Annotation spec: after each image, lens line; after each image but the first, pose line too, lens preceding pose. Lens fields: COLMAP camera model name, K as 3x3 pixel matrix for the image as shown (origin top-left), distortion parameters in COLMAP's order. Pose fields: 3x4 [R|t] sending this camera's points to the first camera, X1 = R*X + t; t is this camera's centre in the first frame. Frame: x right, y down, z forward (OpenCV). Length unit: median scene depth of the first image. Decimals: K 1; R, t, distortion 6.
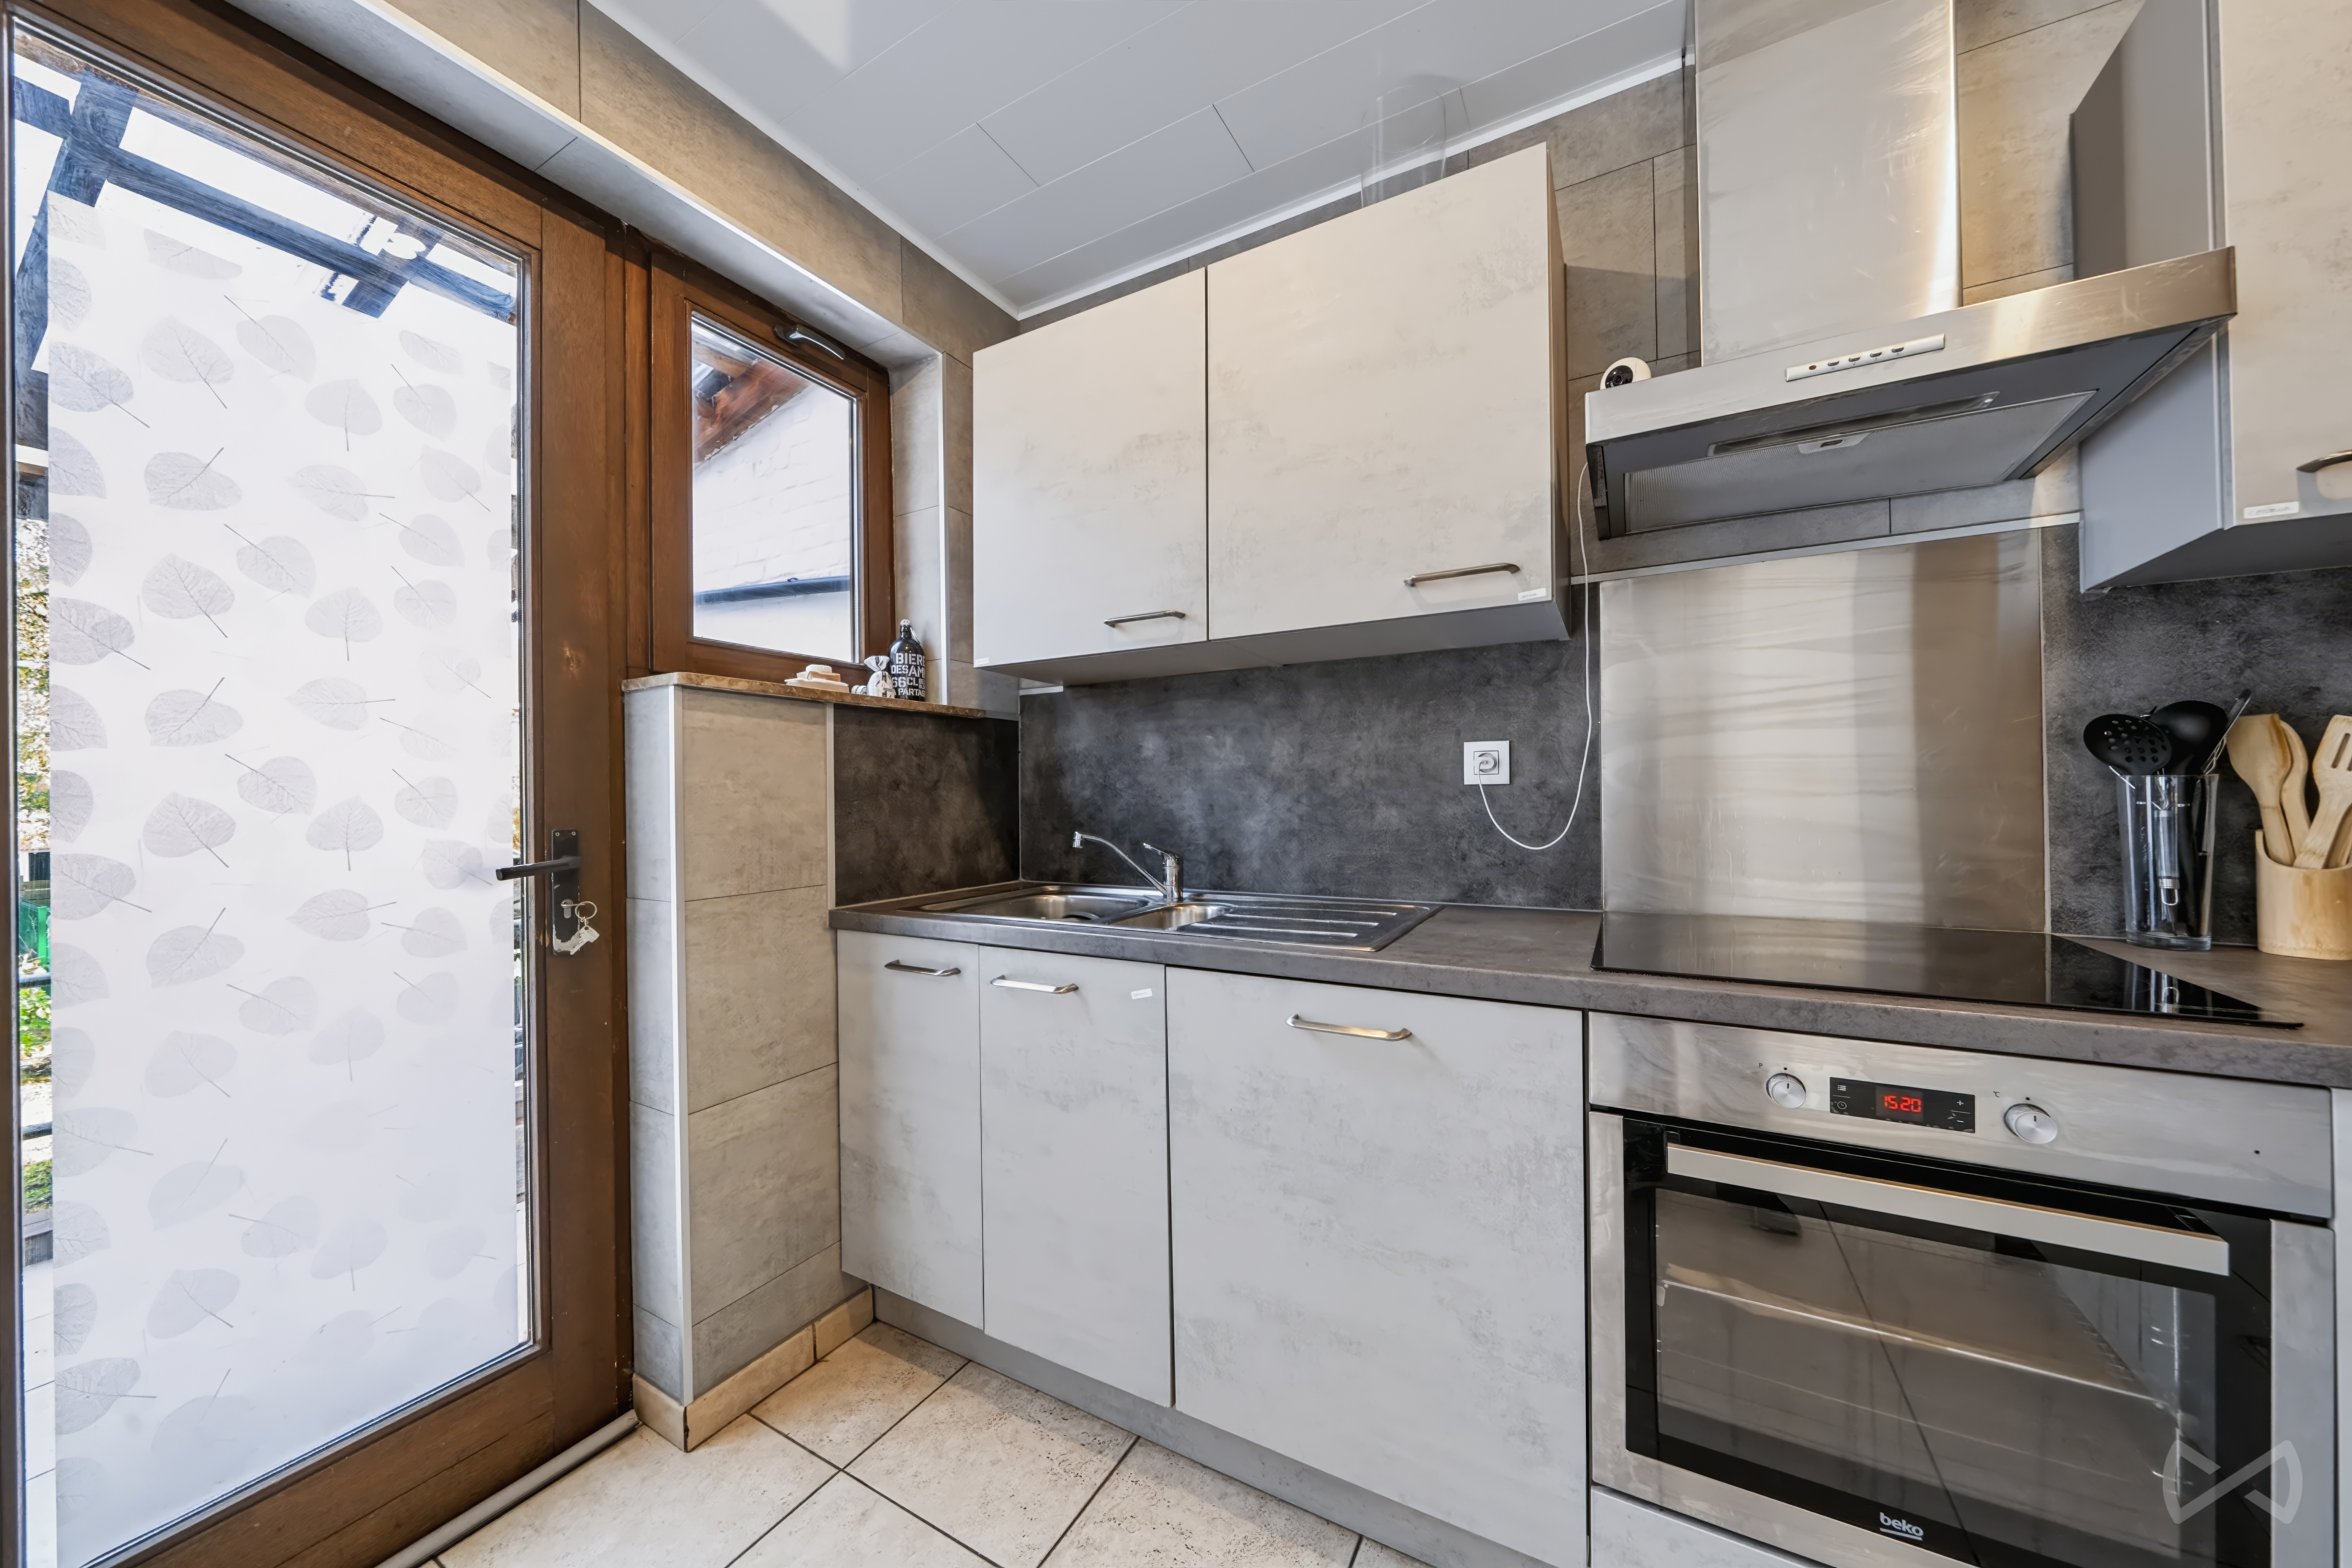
lens RADIAL K [[800.0, 0, 1188.1], [0, 800.0, 794.1], [0, 0, 1]] dist [-0.008524, 0.000838]
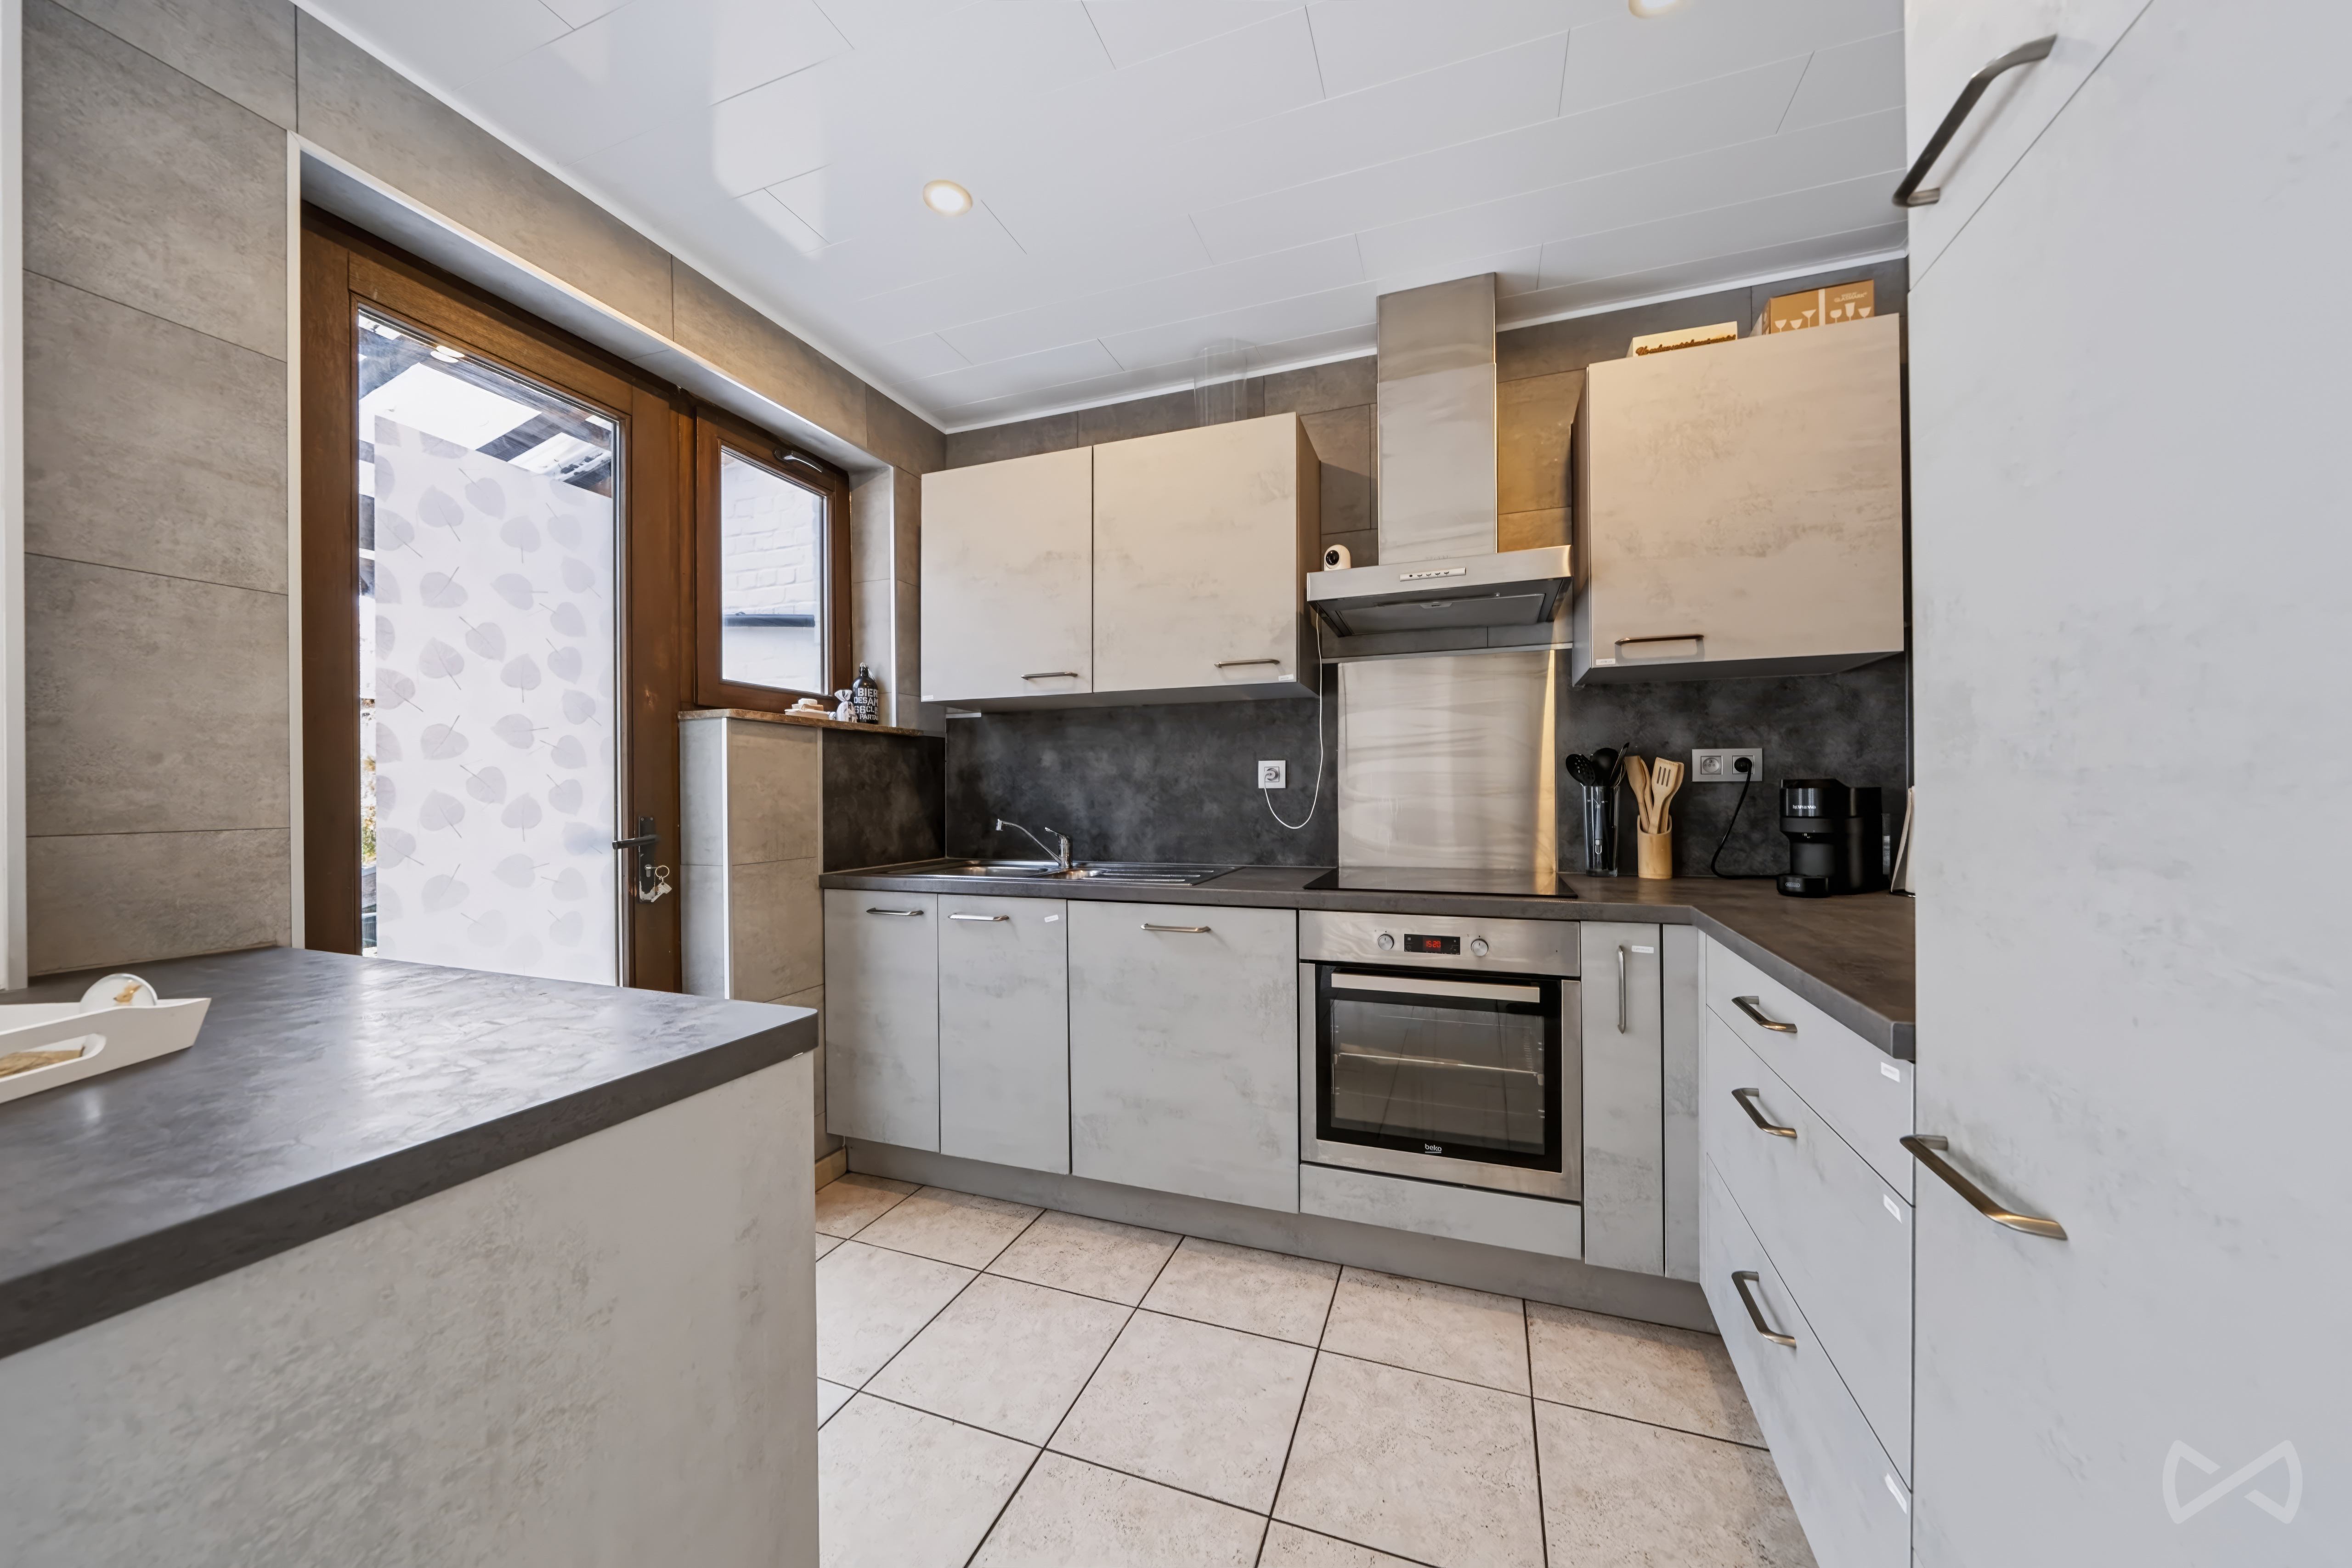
lens RADIAL K [[800.0, 0, 1189.1], [0, 800.0, 794.0], [0, 0, 1]] dist [-0.008524, 0.000838]
pose [[0.986429, 0.004757, 0.164117, -0.047915], [-0.004782, 0.999989, -0.000243, 0.000539], [-0.164116, -0.000545, 0.986441, -0.596070]]
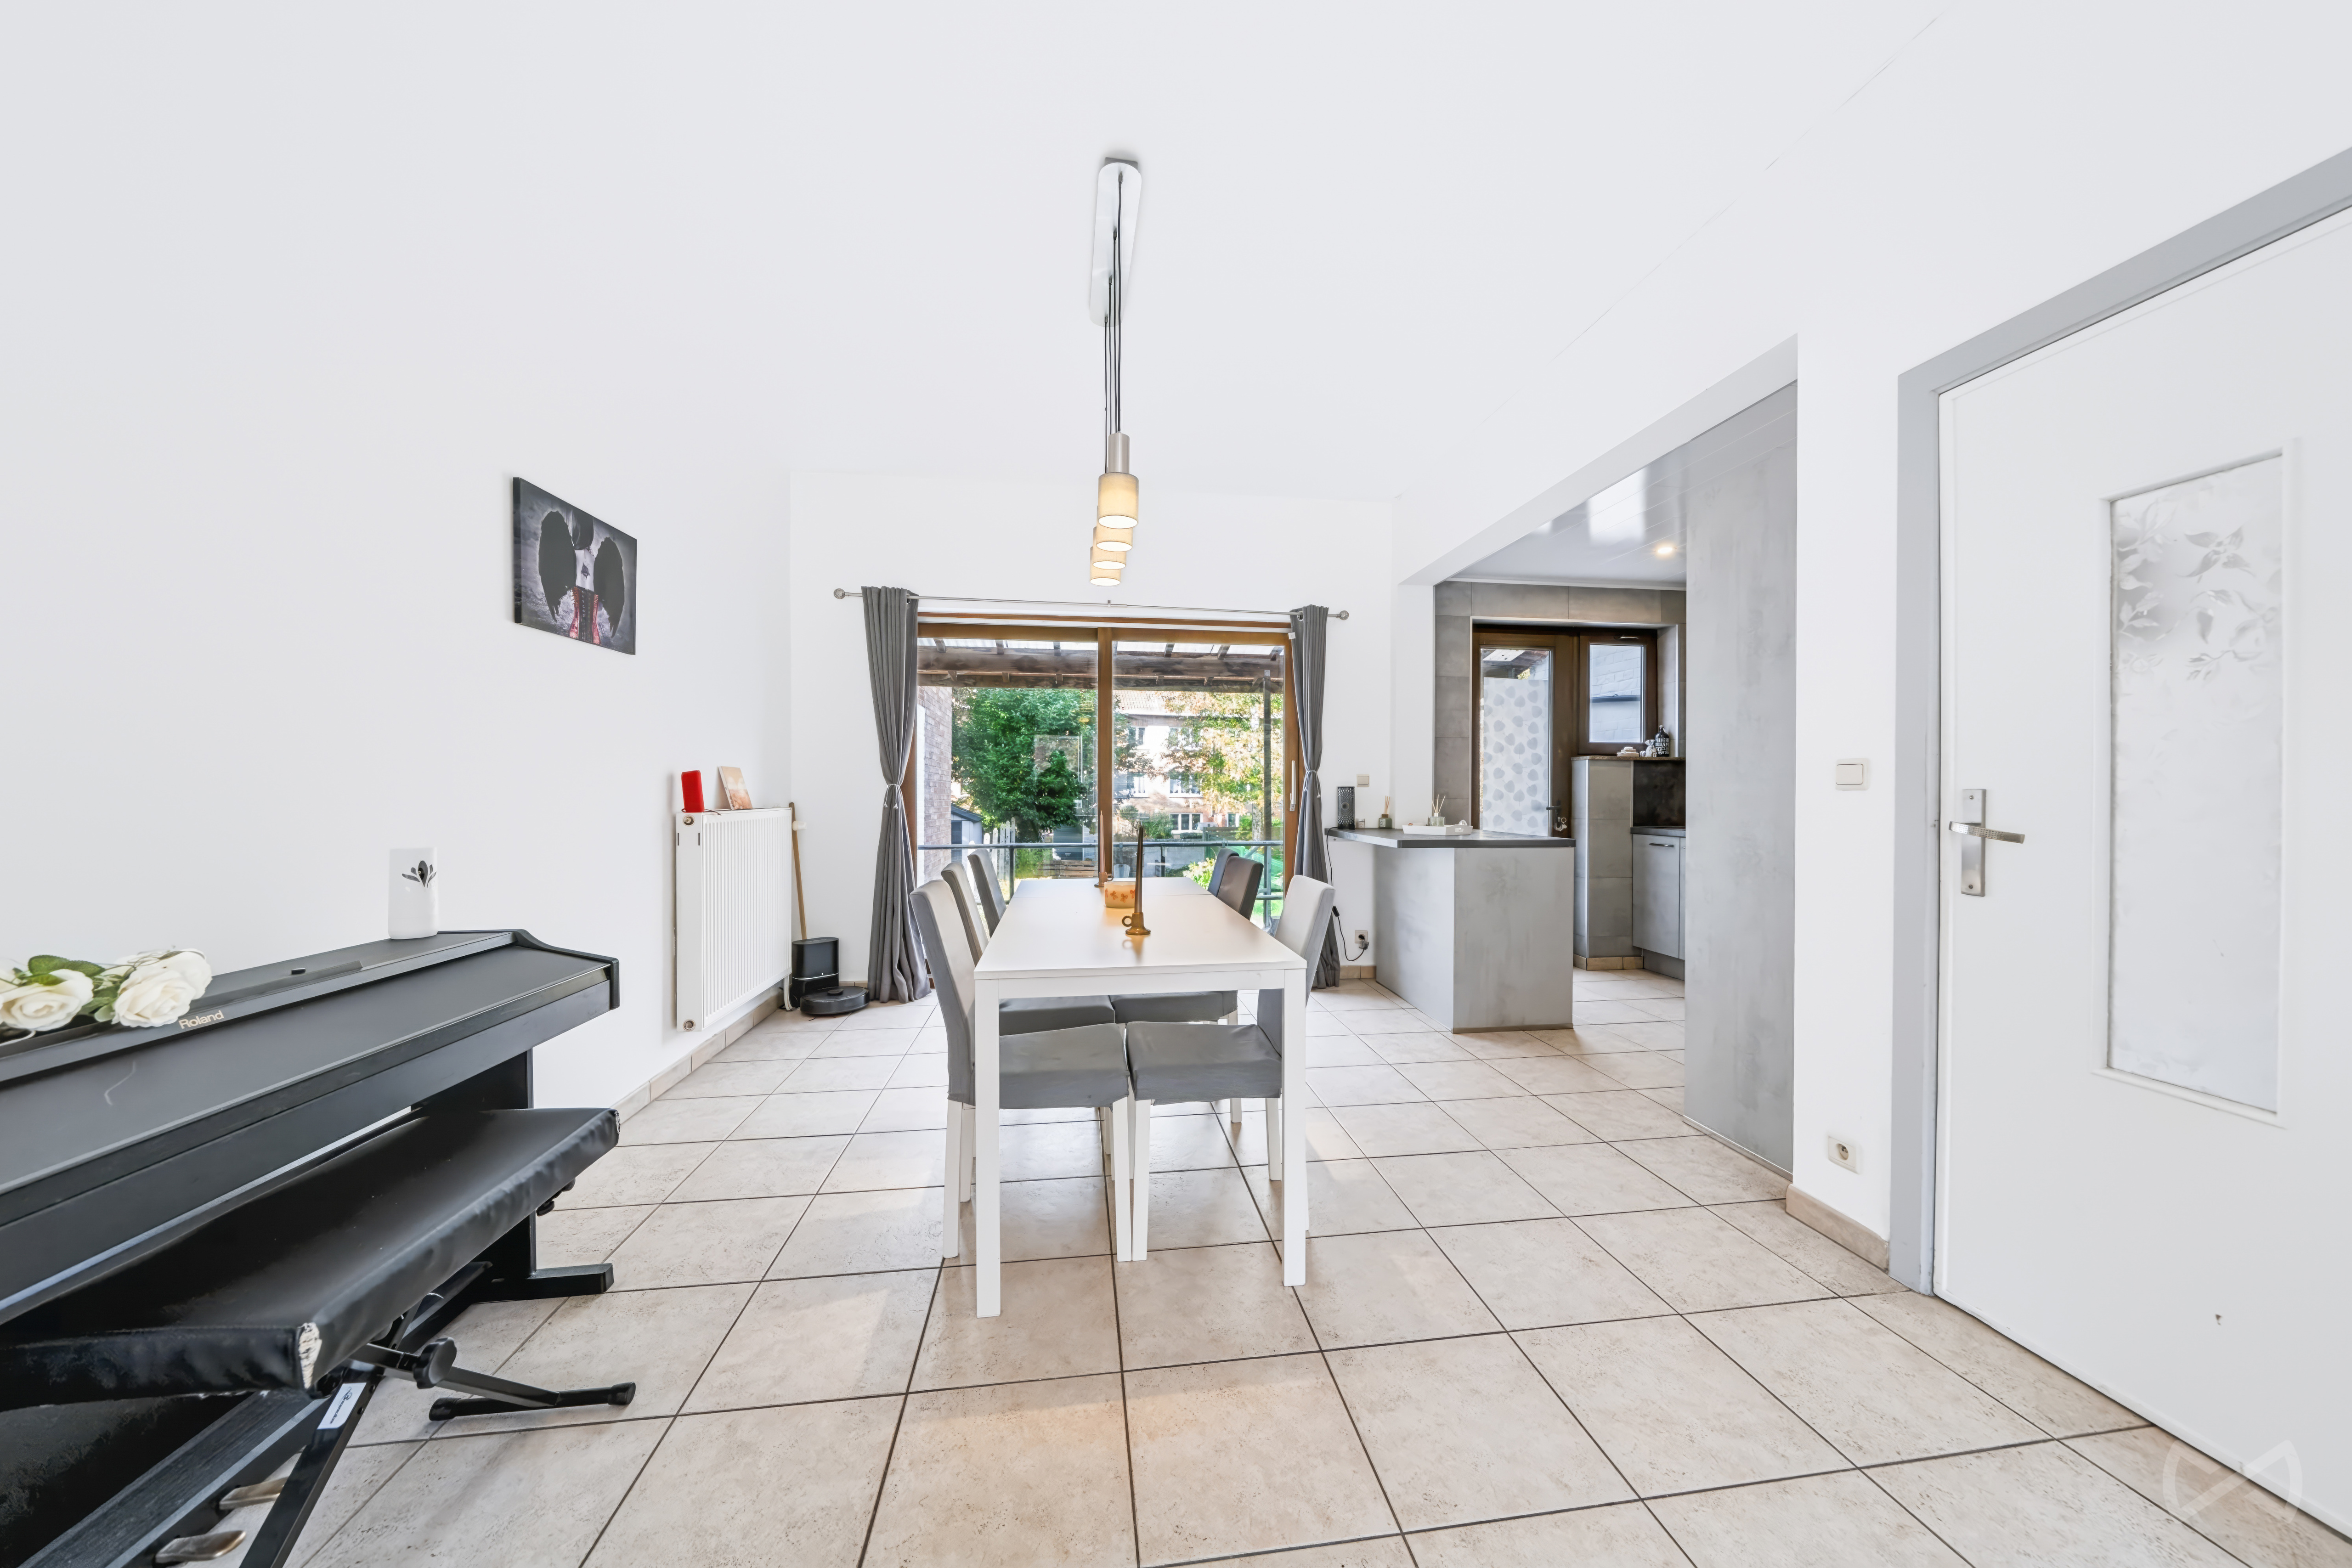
lens RADIAL K [[799.9, 0, 1196.1], [0, 799.9, 797.6], [0, 0, 1]] dist [-0.008524, 0.000838]
pose [[0.611797, 0.017190, -0.790828, 1.169620], [-0.010005, 0.999852, 0.013994, 0.004603], [0.790951, -0.000649, 0.611879, -2.699868]]
